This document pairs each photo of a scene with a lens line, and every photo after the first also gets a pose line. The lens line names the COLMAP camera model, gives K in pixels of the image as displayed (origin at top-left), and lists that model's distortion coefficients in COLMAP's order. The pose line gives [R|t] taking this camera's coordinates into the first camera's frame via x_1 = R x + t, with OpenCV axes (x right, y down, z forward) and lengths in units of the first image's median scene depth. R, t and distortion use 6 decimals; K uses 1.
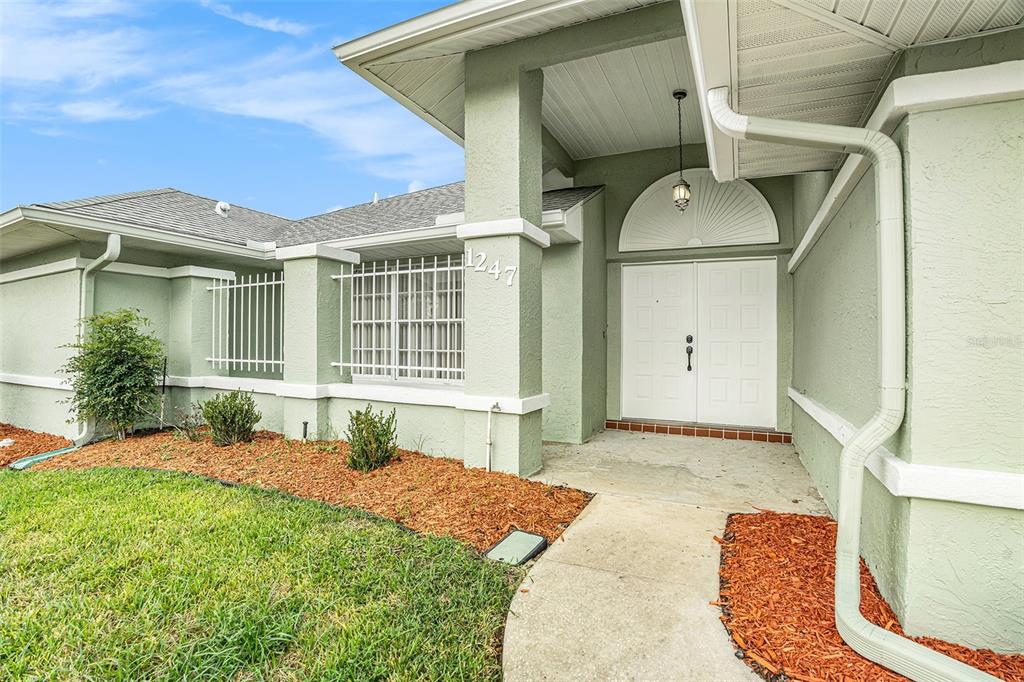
lens RADIAL K [[467.9, 0, 479.8], [0, 467.9, 339.8], [0, 0, 1]] dist [-0.033131, 0.000071]
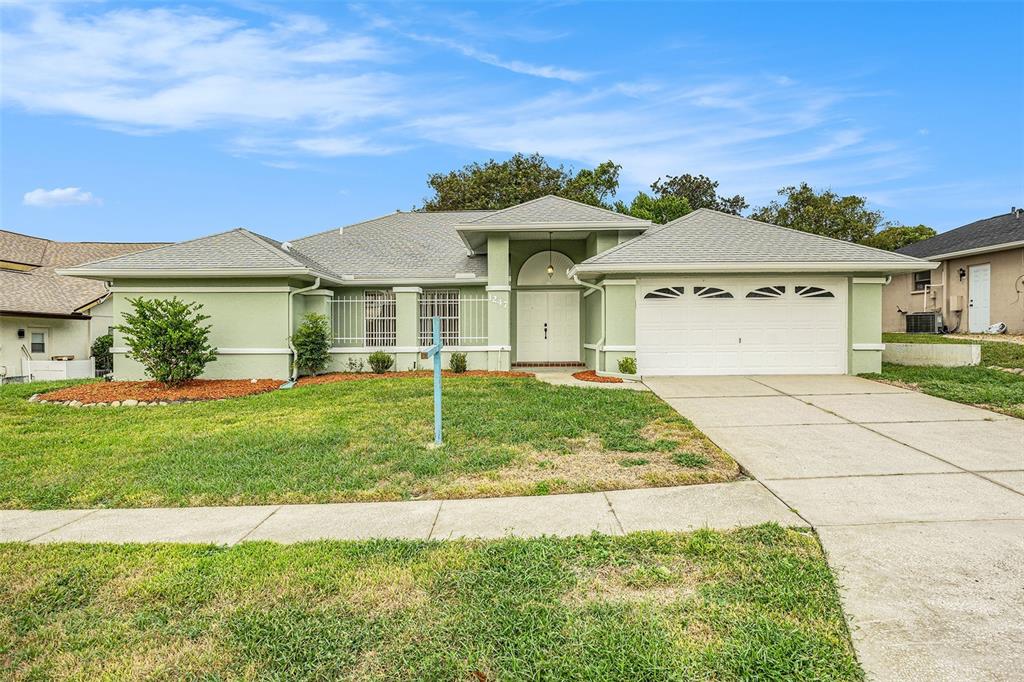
lens RADIAL K [[594.6, 0, 512.0], [0, 594.6, 341.0], [0, 0, 1]] dist [0.000321, 0.000008]
pose [[0.882449, -0.023327, 0.469830, -1.270745], [0.011555, 0.999543, 0.027924, -0.006828], [-0.470267, -0.019213, 0.882315, -1.775900]]
